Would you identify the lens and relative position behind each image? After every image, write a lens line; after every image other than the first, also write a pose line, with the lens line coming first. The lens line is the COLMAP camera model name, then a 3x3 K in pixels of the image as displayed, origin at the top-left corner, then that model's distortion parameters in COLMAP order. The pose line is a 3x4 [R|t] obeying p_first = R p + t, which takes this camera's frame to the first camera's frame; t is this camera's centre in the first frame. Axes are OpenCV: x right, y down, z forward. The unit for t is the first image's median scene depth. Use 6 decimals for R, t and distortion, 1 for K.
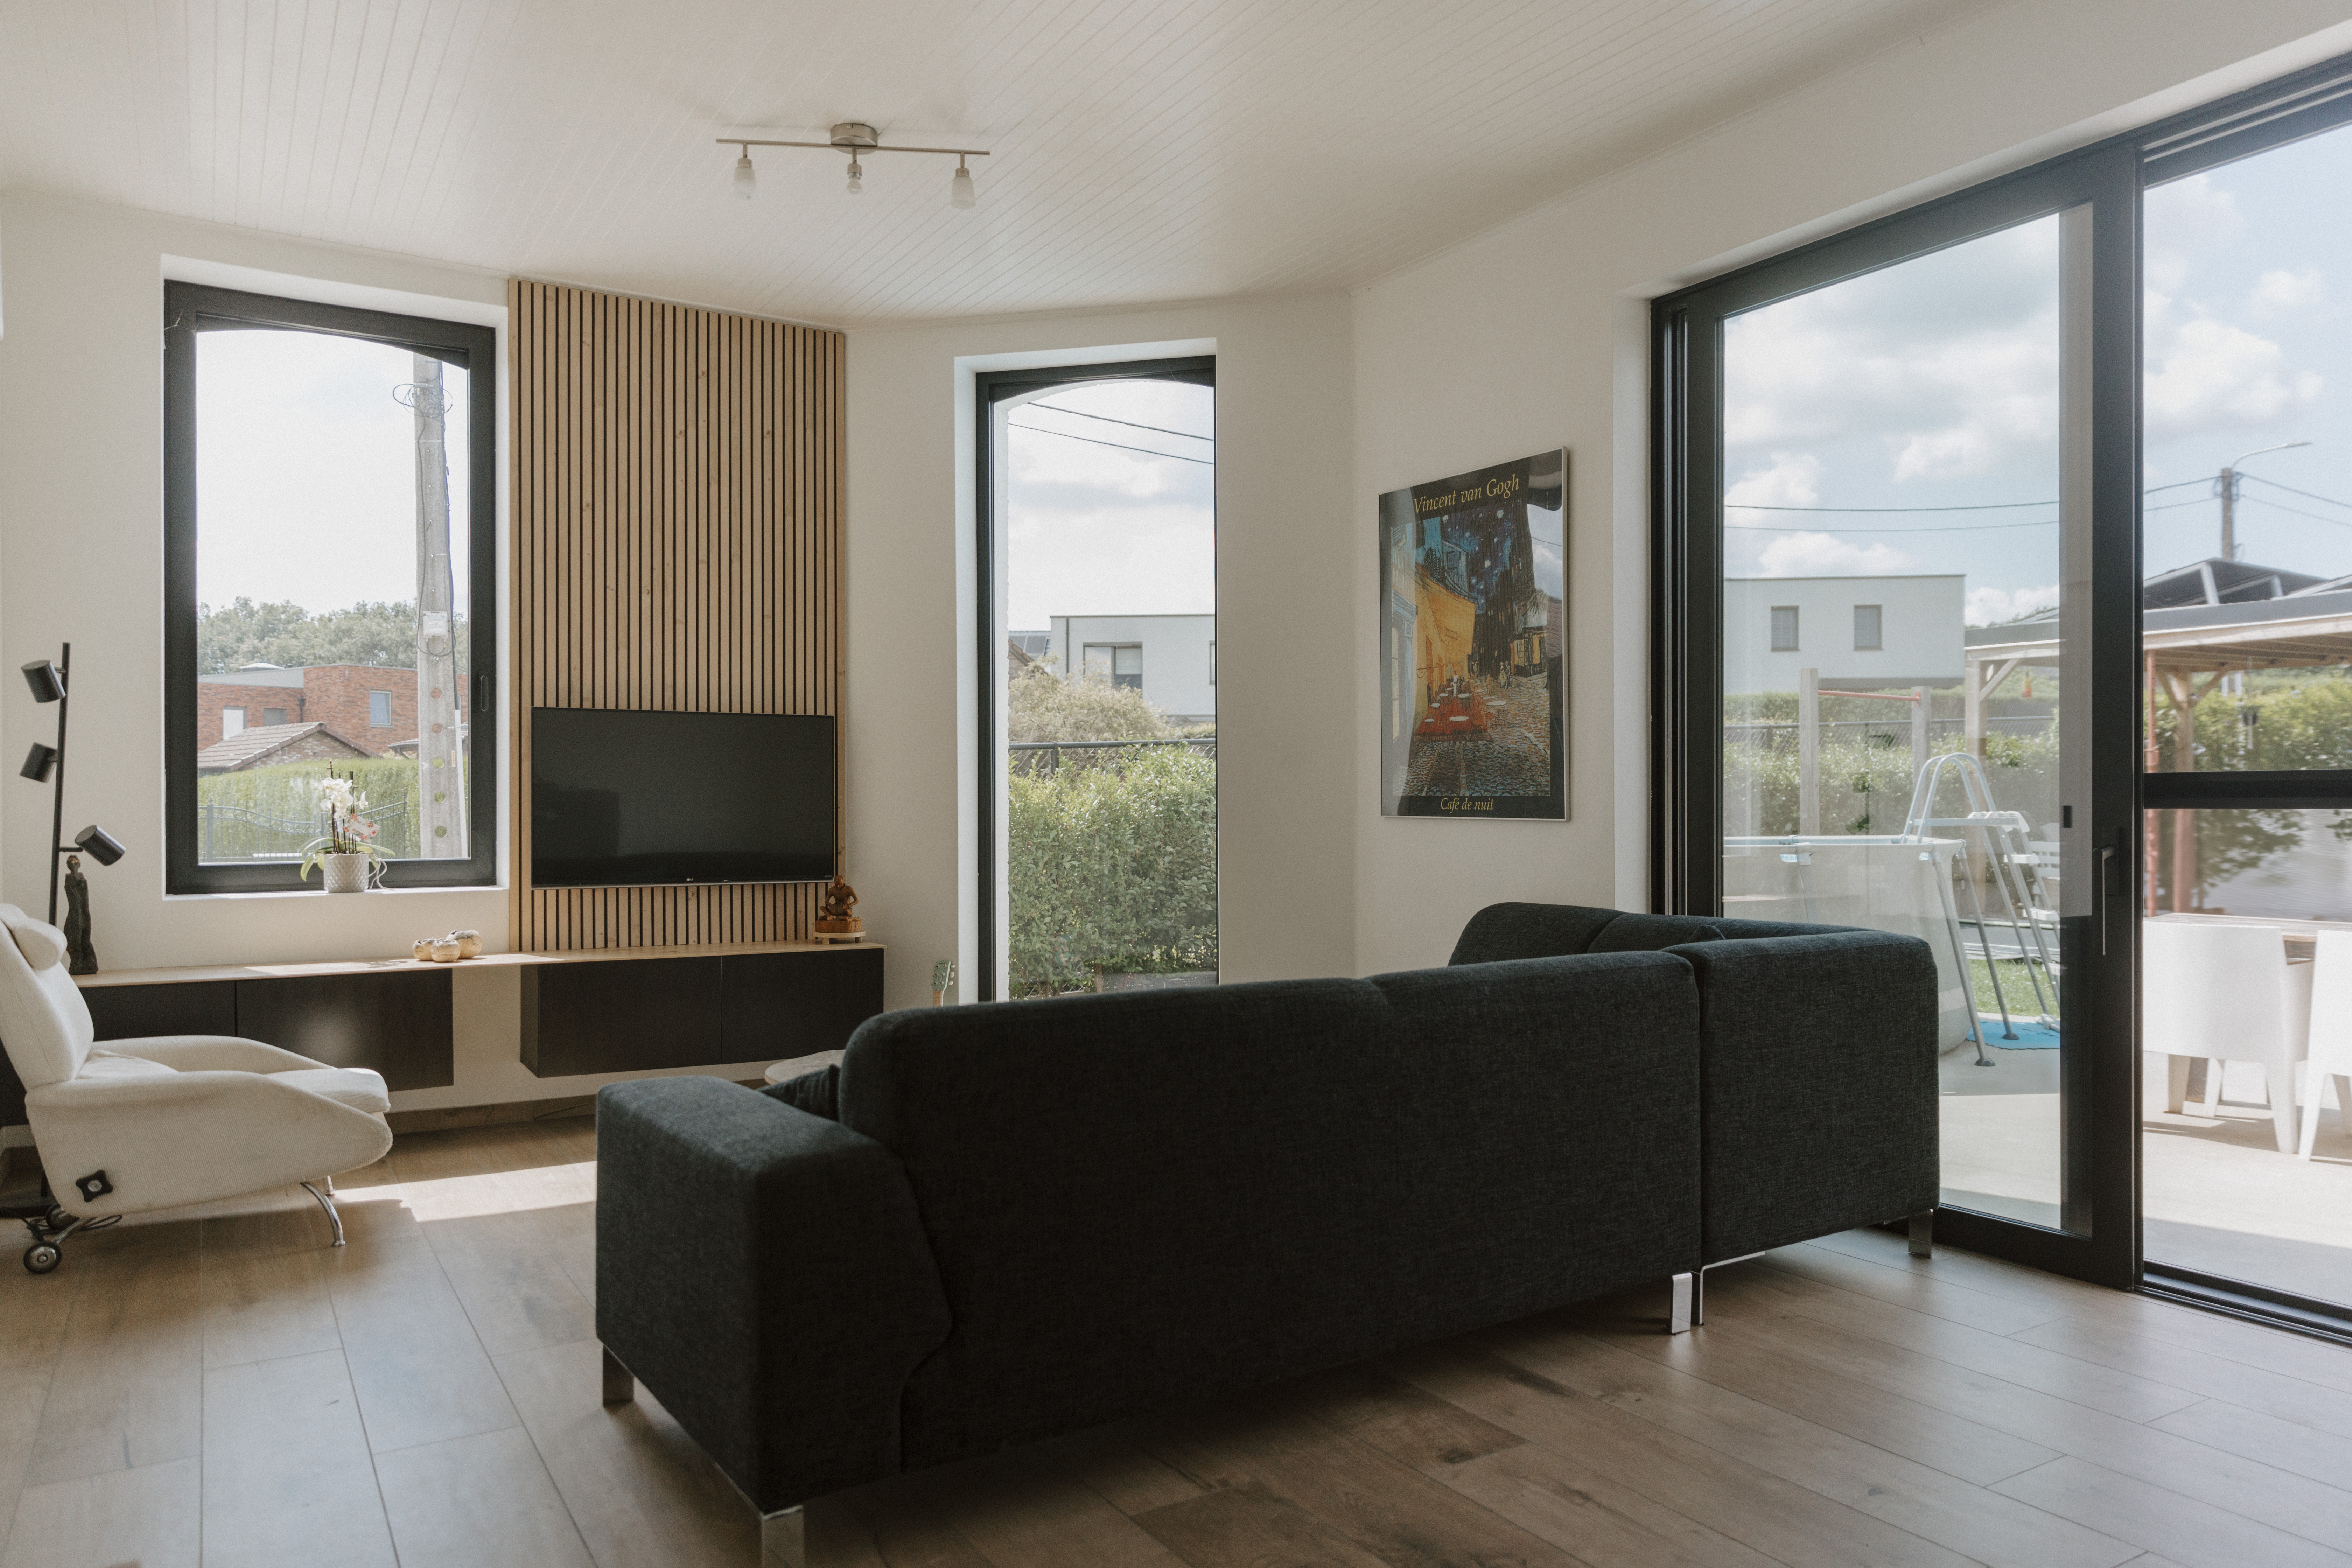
lens RADIAL K [[1582.9, 0, 1176.0], [0, 1582.9, 784.0], [0, 0, 1]] dist [0.008340, -0.000172]
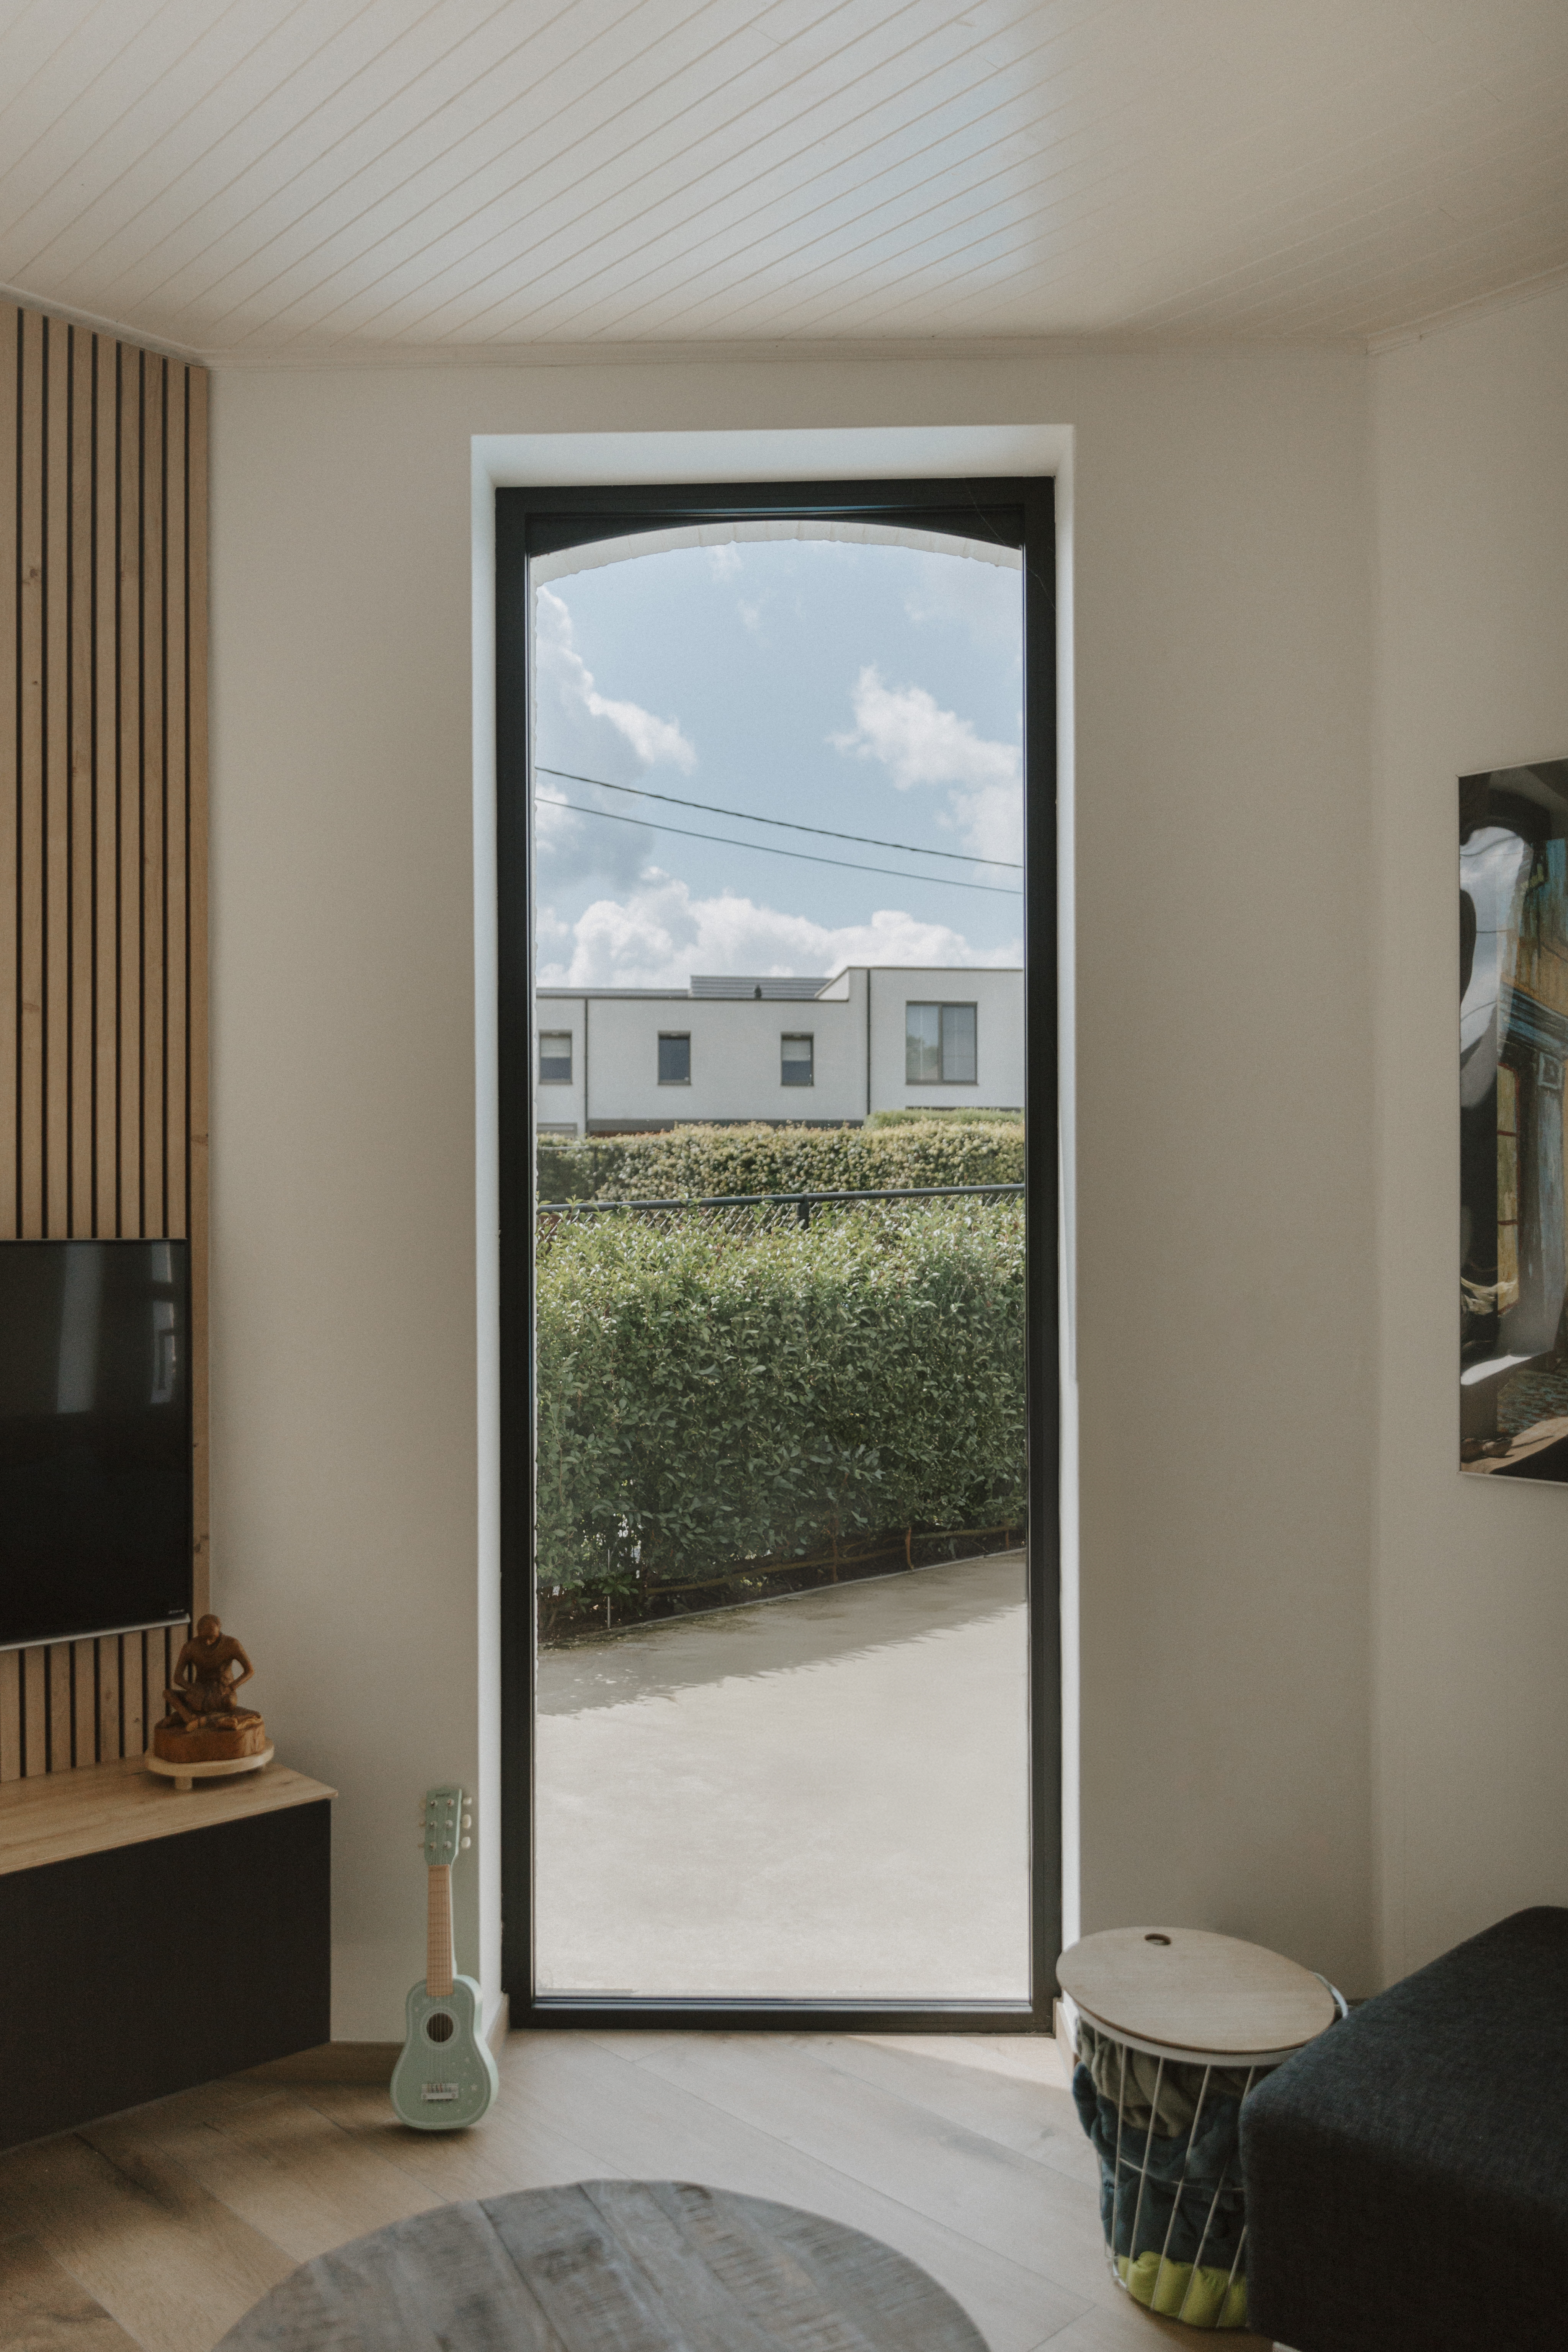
lens RADIAL K [[1862.0, 0, 783.4], [0, 1862.0, 1202.1], [0, 0, 1]] dist [-0.014349, -0.005470]
pose [[0.977338, 0.001746, 0.211676, -0.167463], [-0.002363, 0.999994, 0.002664, -0.055796], [-0.211670, -0.003103, 0.977336, 0.477323]]
